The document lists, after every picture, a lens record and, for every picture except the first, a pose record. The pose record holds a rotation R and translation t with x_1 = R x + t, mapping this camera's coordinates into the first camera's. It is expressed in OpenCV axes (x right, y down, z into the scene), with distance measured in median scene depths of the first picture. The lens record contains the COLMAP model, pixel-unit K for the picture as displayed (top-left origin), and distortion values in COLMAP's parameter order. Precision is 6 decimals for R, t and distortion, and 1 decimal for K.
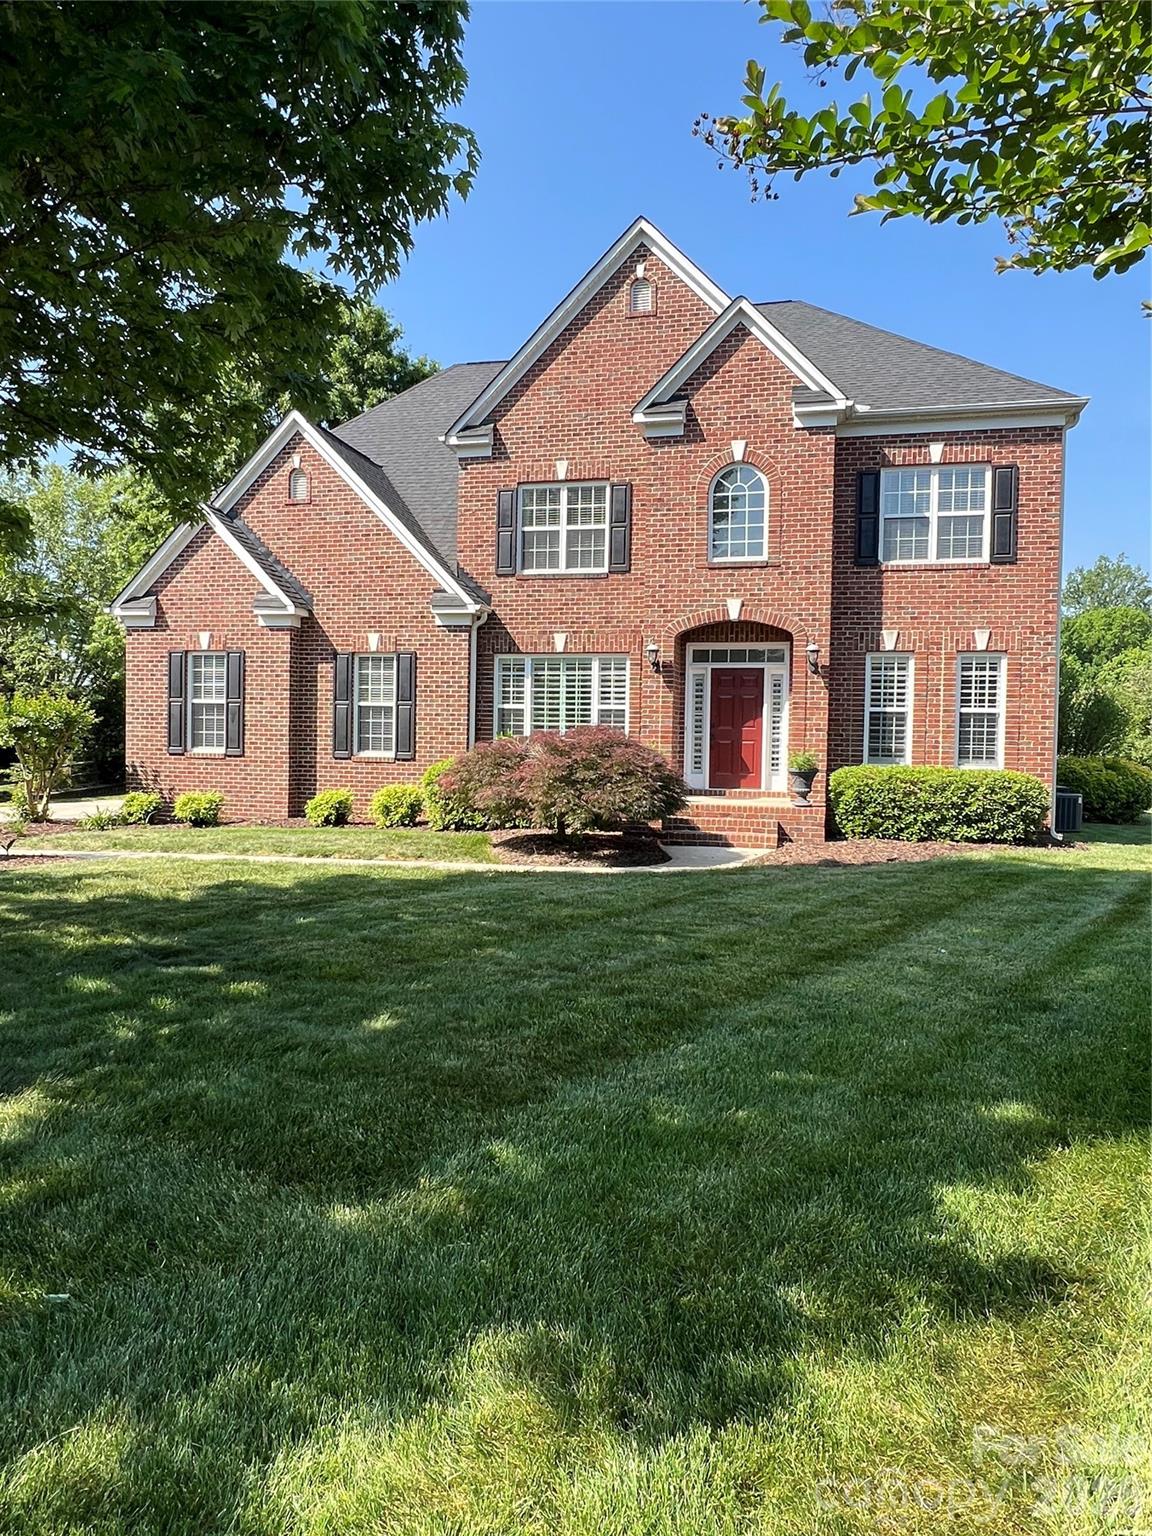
lens RADIAL K [[910.1, 0, 573.2], [0, 910.1, 765.2], [0, 0, 1]] dist [-0.001510, -0.003519]
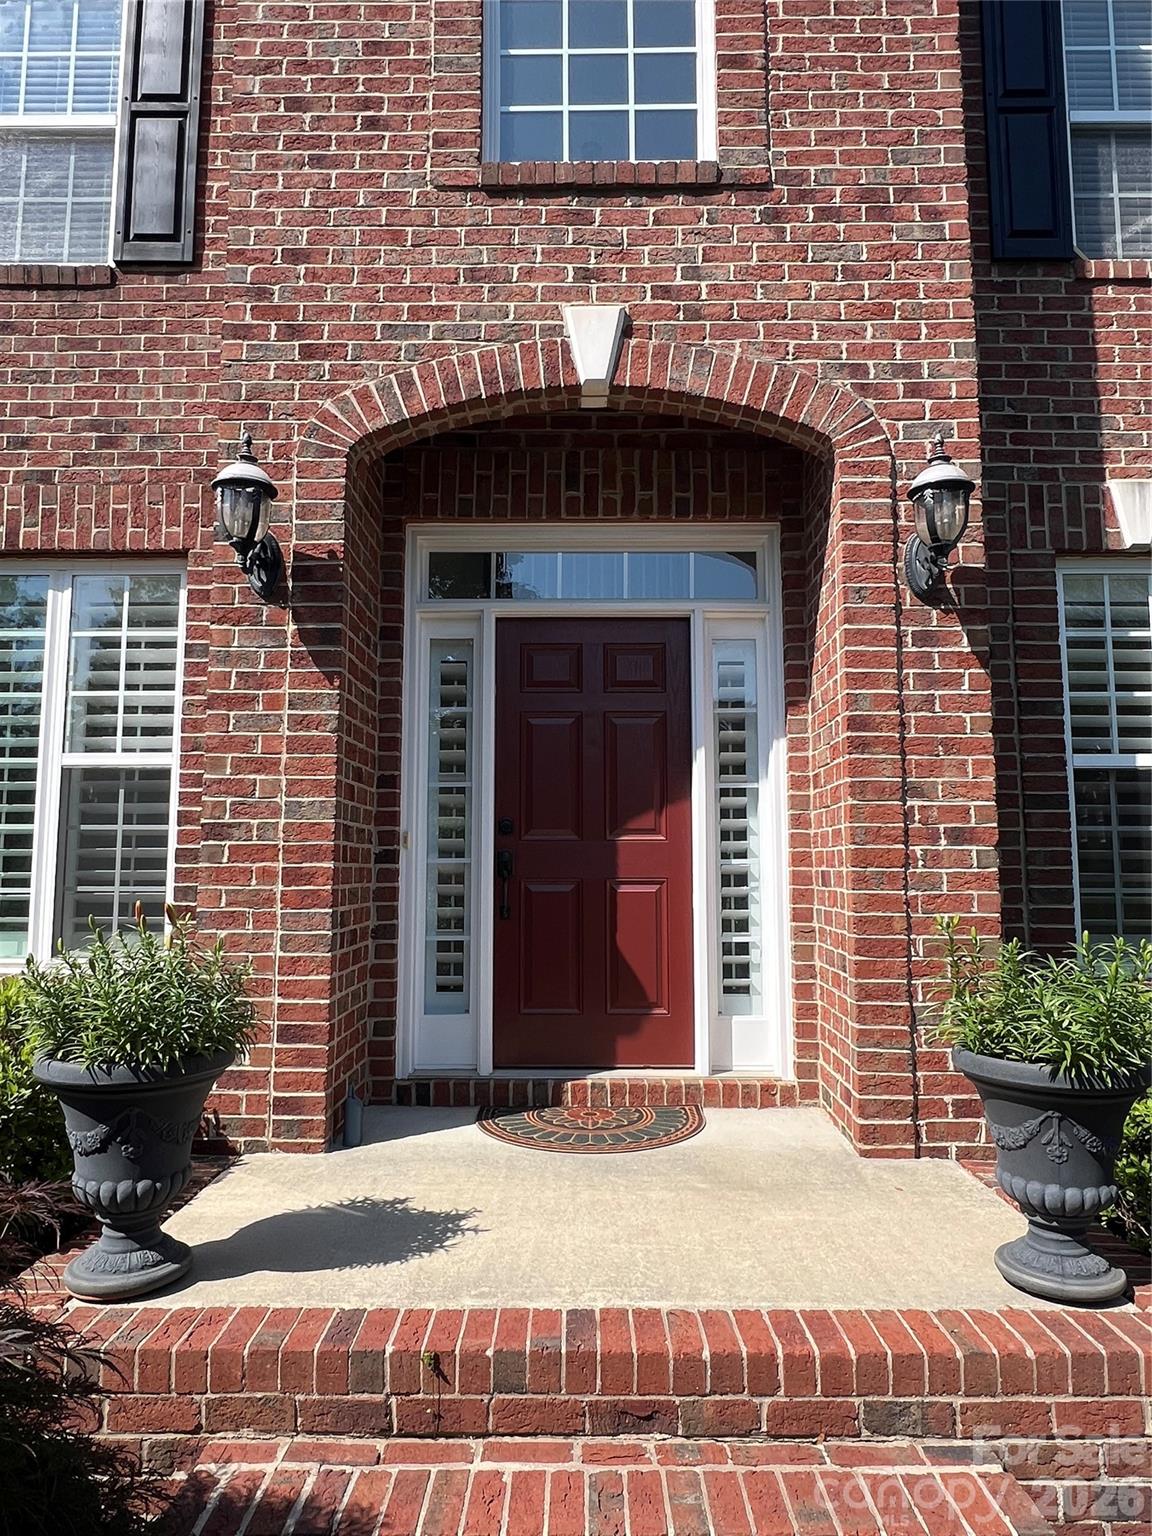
lens RADIAL K [[910.1, 0, 573.2], [0, 910.1, 765.2], [0, 0, 1]] dist [-0.001510, -0.003519]
pose [[0.967132, 0.011063, 0.254035, 0.112891], [0.024754, 0.990211, -0.137364, -0.027039], [-0.253068, 0.139138, 0.957391, 0.798653]]
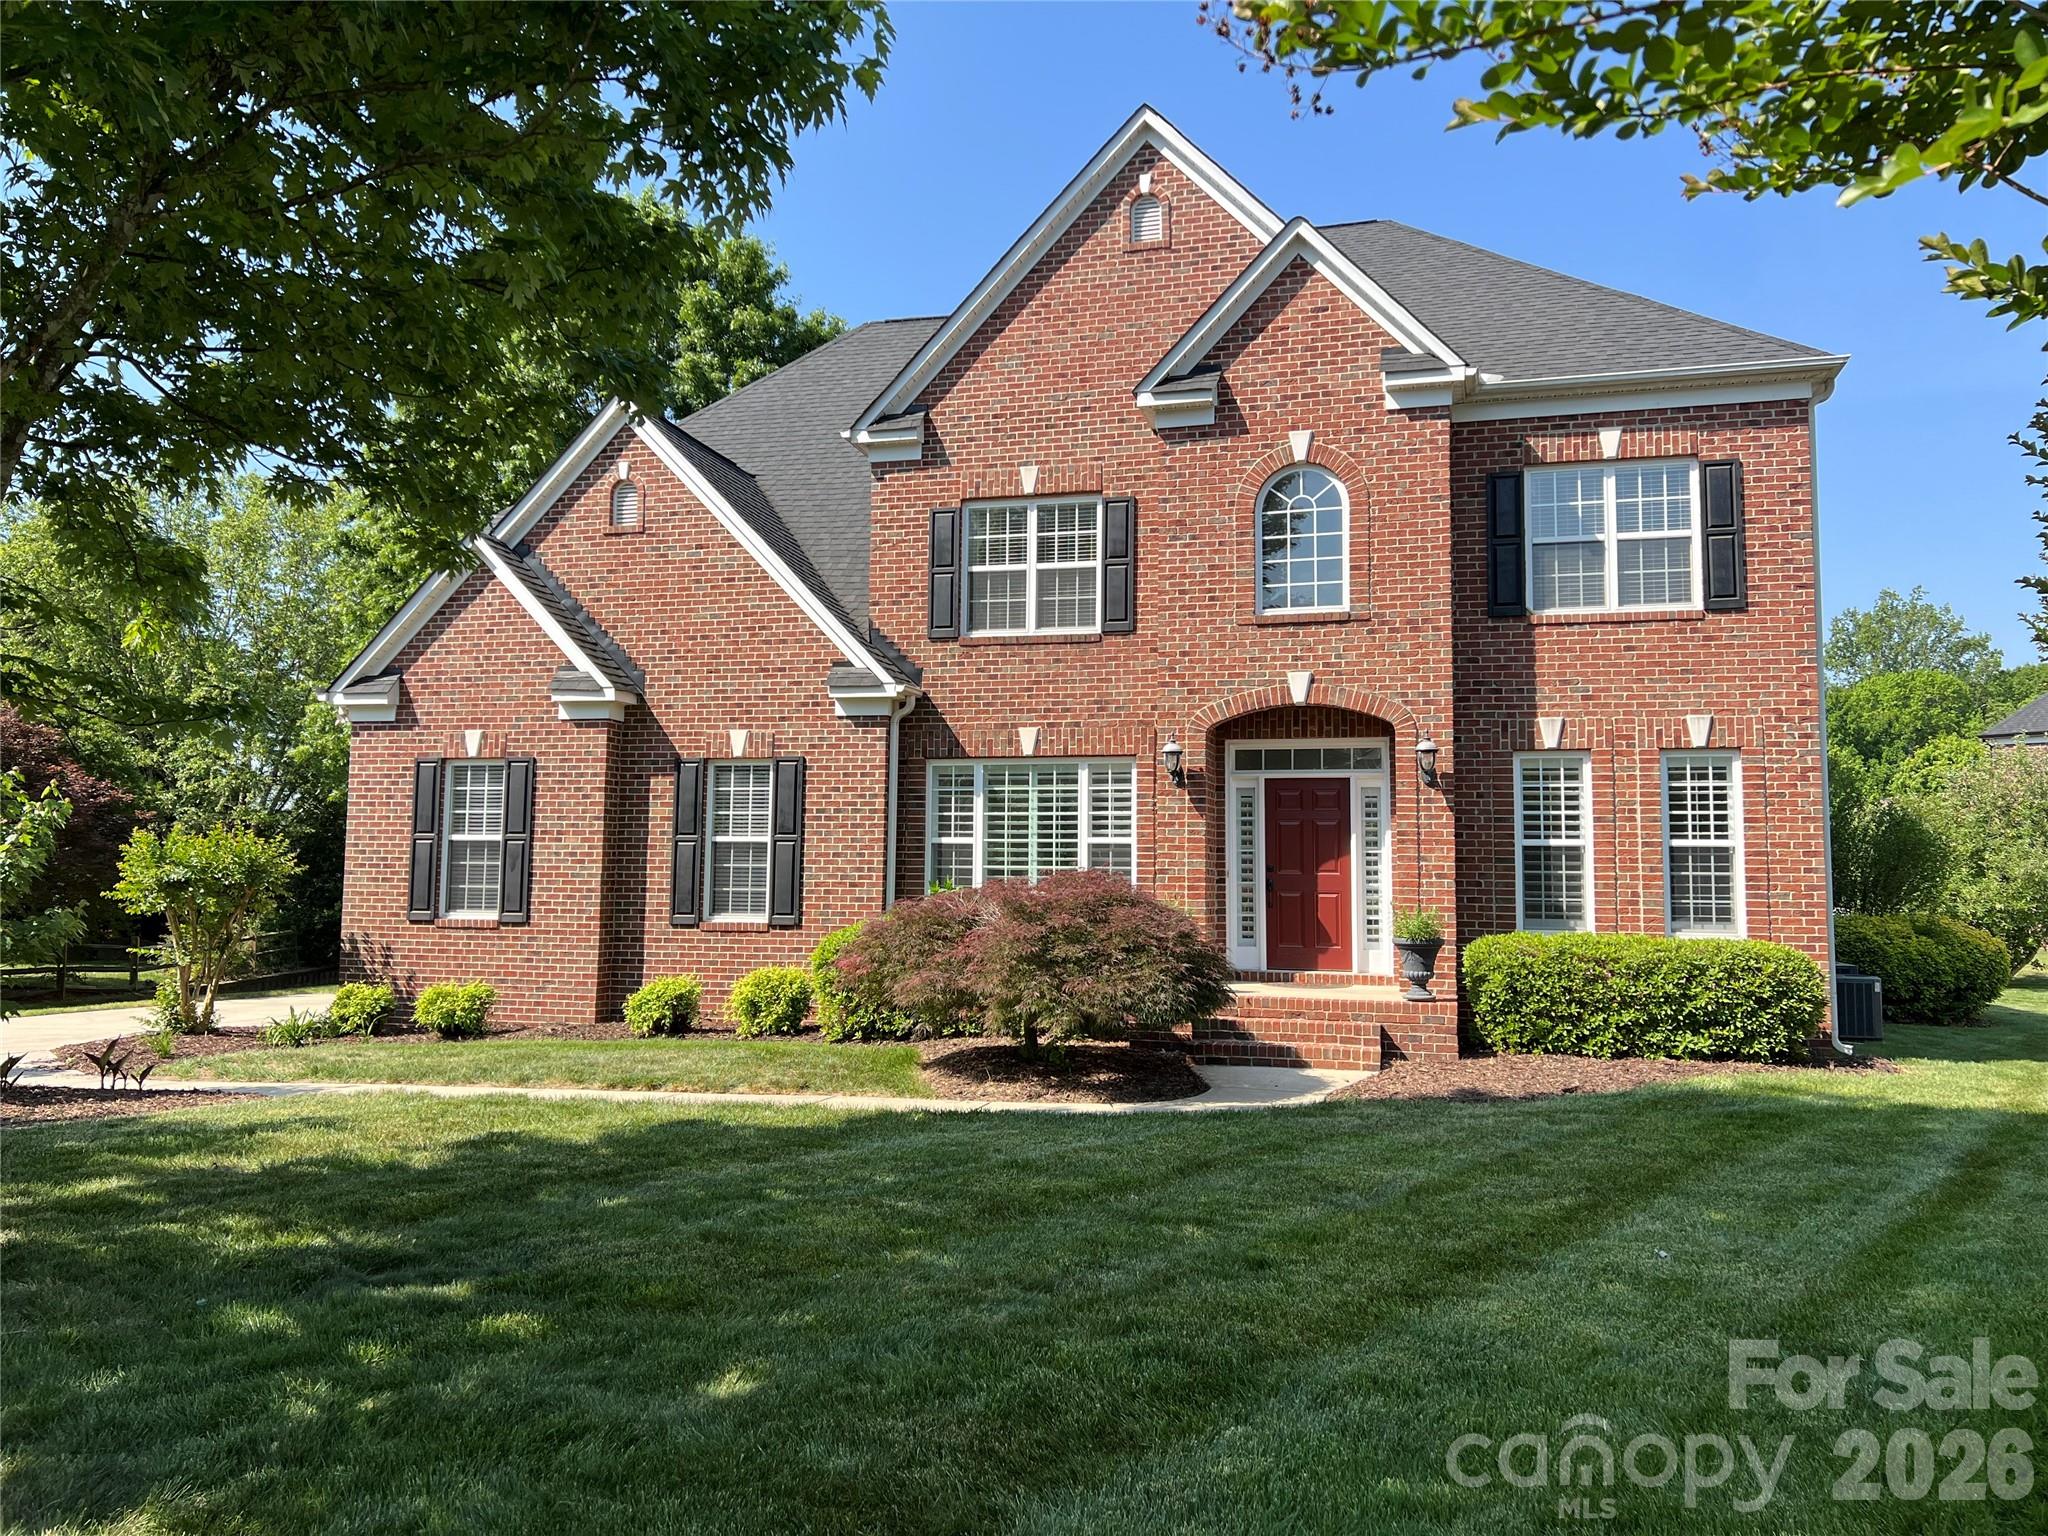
lens RADIAL K [[1428.2, 0, 1024.0], [0, 1428.2, 768.0], [0, 0, 1]] dist [0.064516, -0.082970]
pose [[0.999775, -0.008831, -0.019270, 0.002240], [0.006637, 0.993790, -0.111075, -0.004867], [0.020131, 0.110922, 0.993625, 0.002681]]
